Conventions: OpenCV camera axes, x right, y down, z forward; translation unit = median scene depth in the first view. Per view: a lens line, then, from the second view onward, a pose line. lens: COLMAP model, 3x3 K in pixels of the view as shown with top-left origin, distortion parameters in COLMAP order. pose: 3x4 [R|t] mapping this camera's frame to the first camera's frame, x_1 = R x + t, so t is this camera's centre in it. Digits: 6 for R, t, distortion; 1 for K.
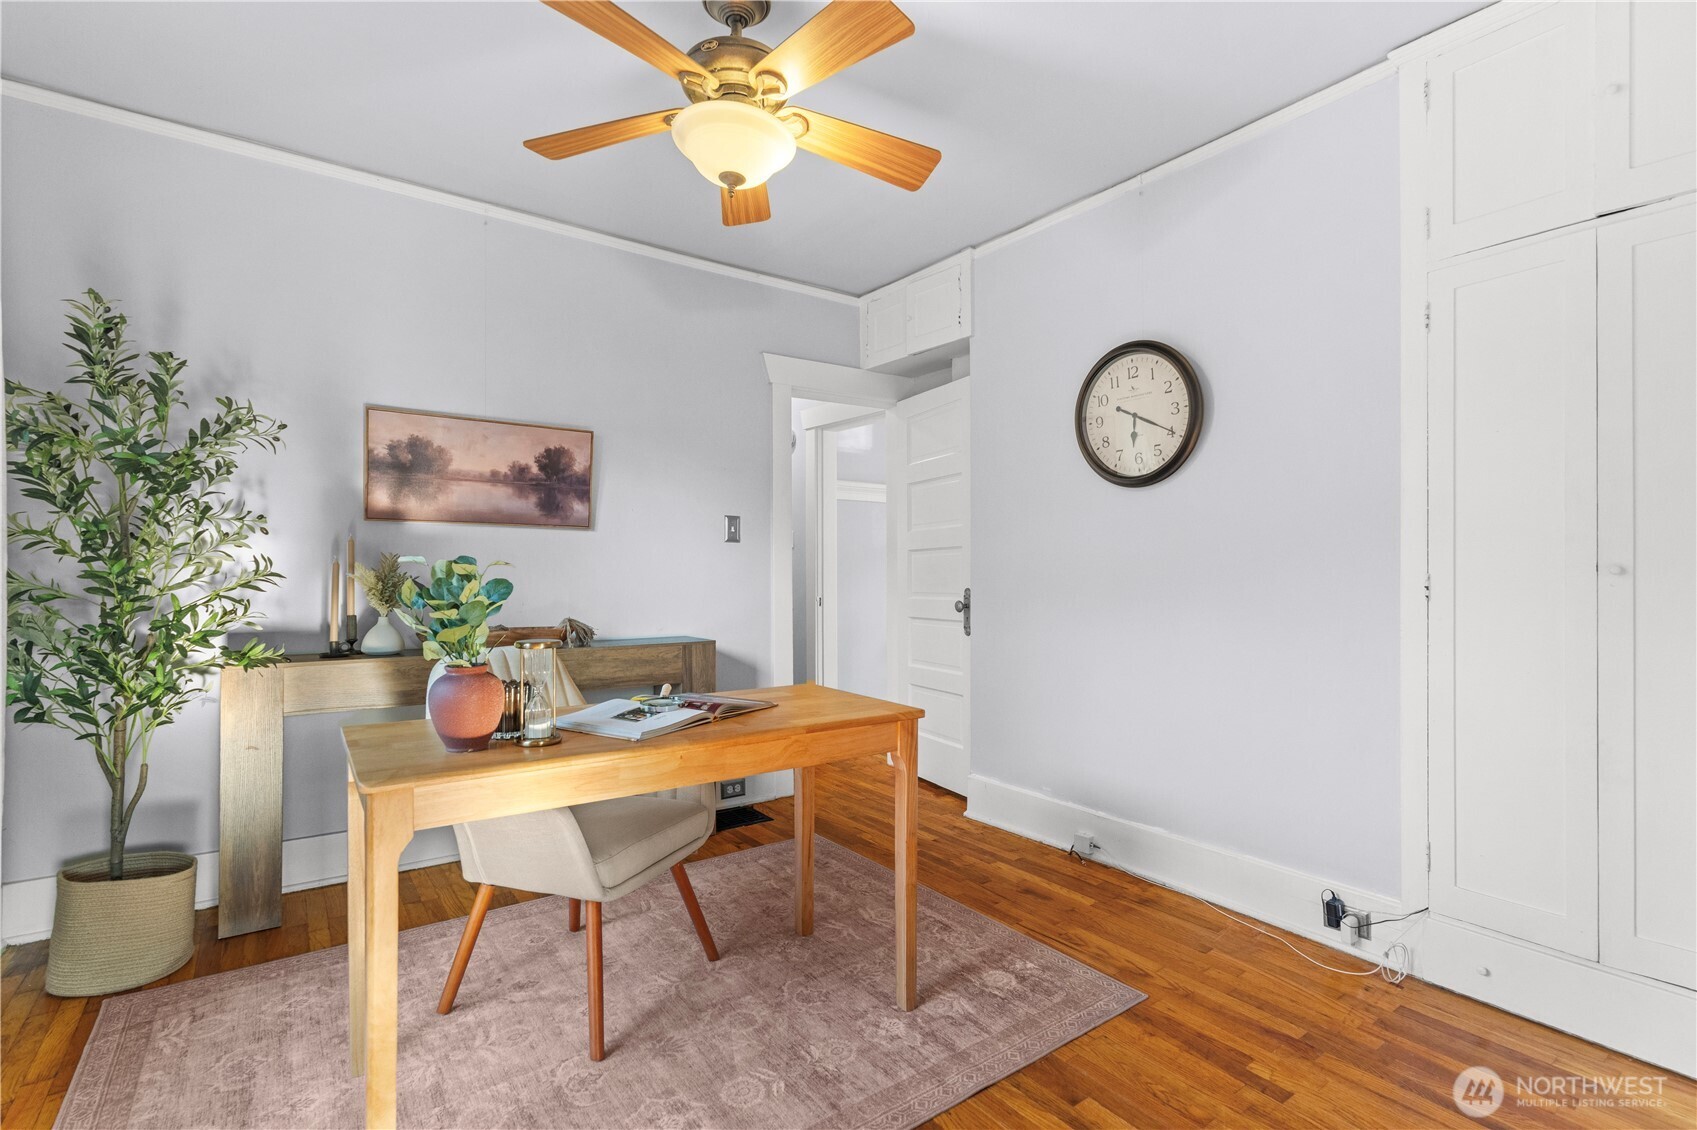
lens RADIAL K [[786.7, 0, 851.6], [0, 786.7, 571.5], [0, 0, 1]] dist [0.003431, 0.000613]
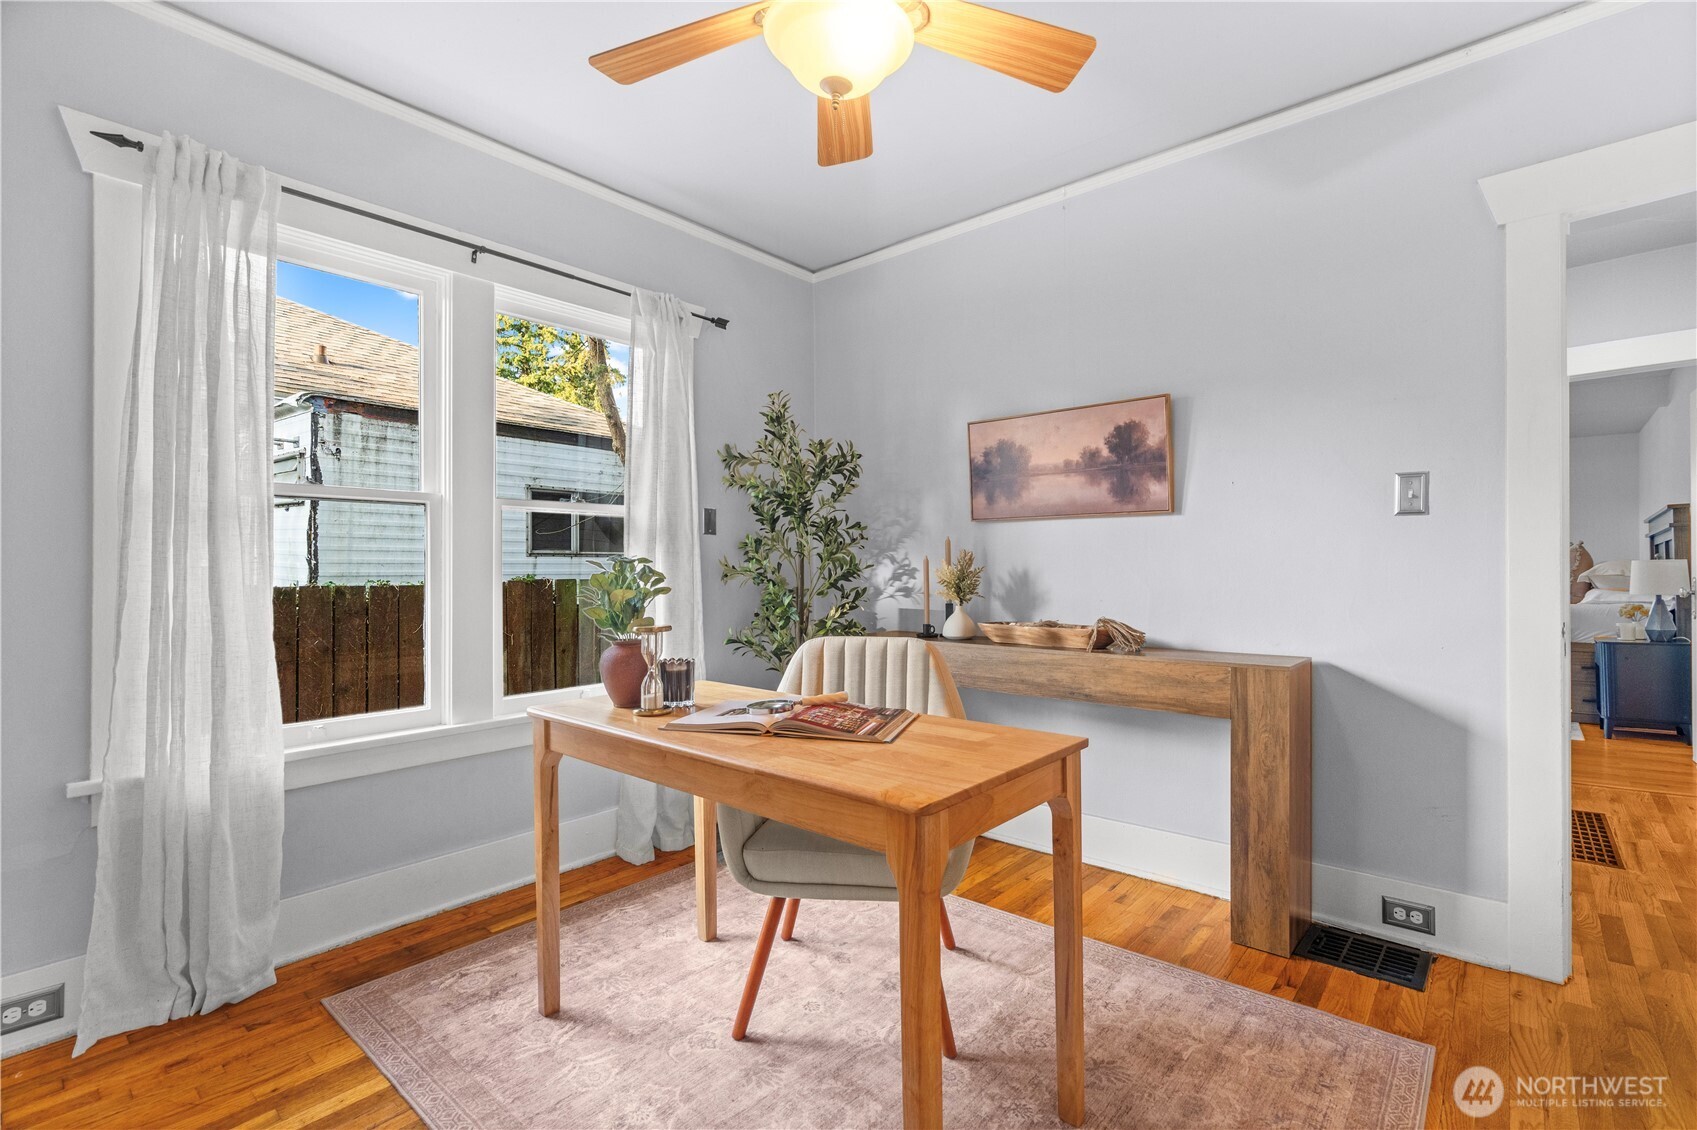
lens RADIAL K [[777.1, 0, 858.6], [0, 777.1, 562.5], [0, 0, 1]] dist [0.002849, 0.000370]
pose [[0.235454, -0.005880, -0.971868, 0.415622], [0.007314, 0.999964, -0.004278, -0.000860], [0.971858, -0.006101, 0.235489, 0.532800]]
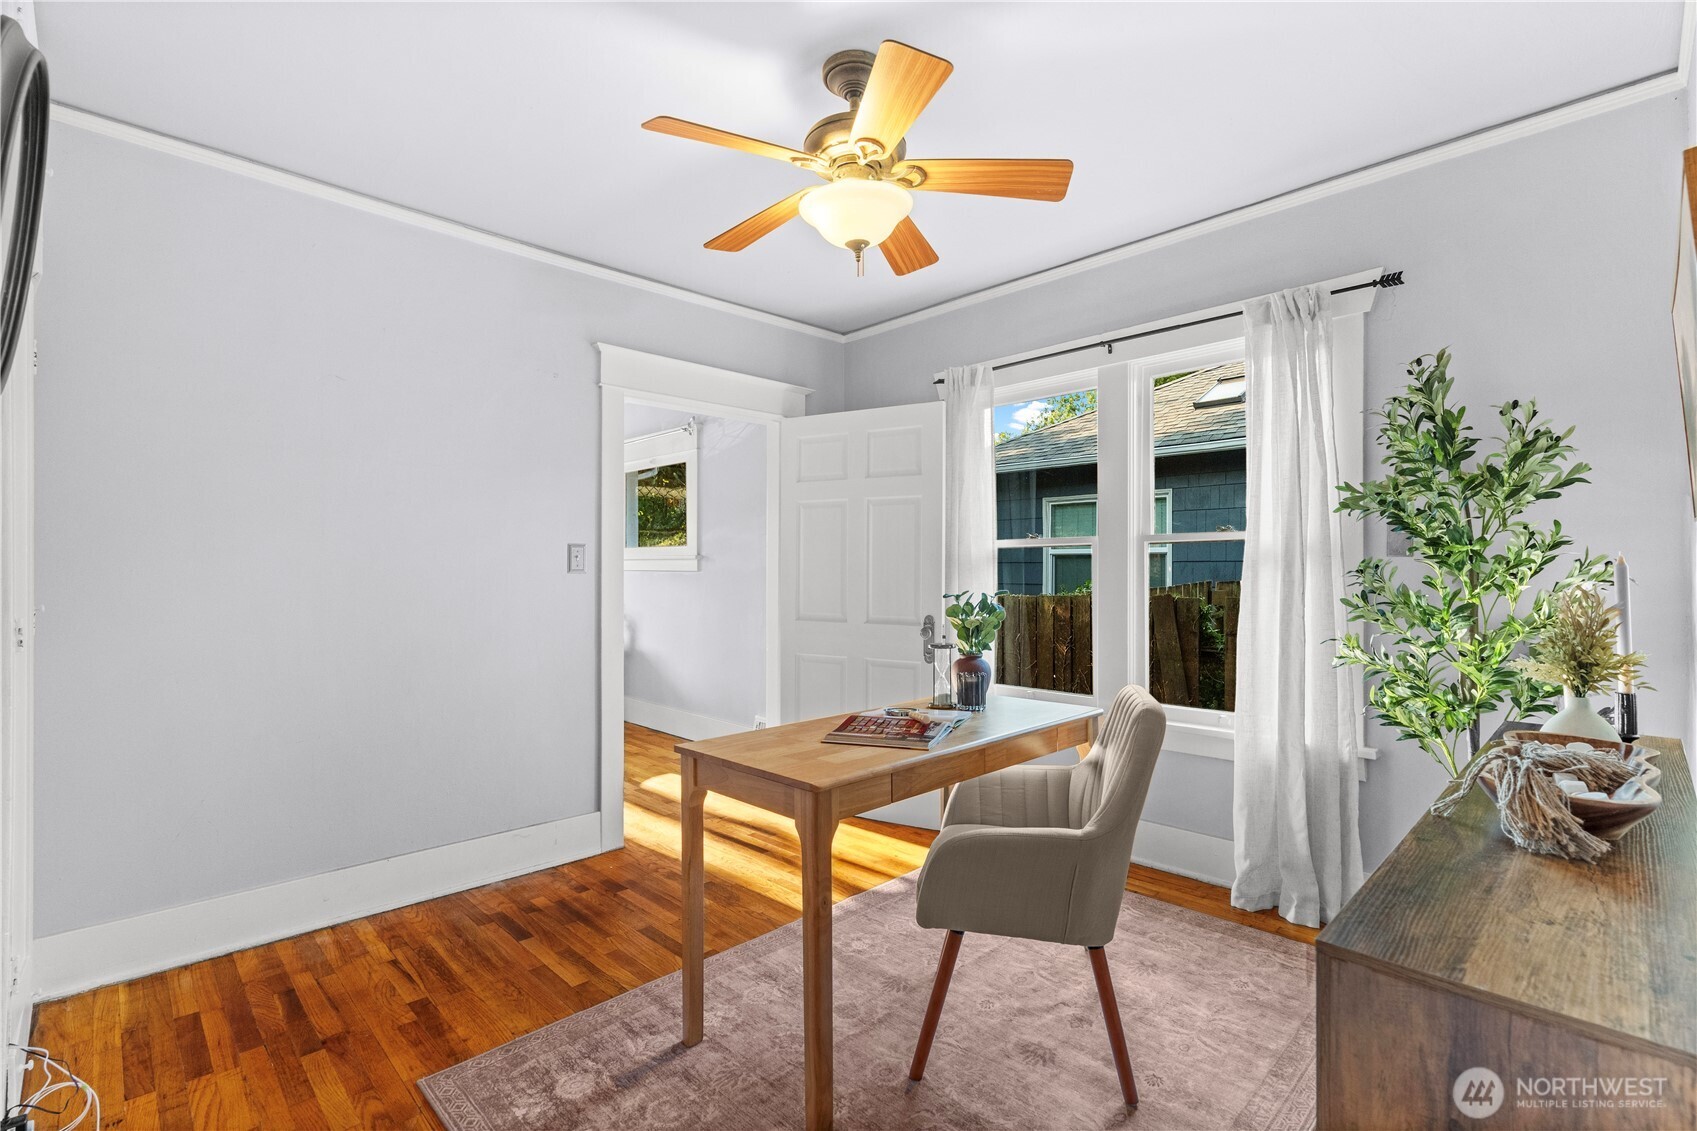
lens RADIAL K [[777.1, 0, 858.6], [0, 777.1, 563.0], [0, 0, 1]] dist [0.002849, 0.000370]
pose [[-0.988101, -0.000646, -0.153802, 0.008980], [0.001230, 0.999926, -0.012099, -0.030362], [0.153798, -0.012144, -0.988028, 1.323504]]
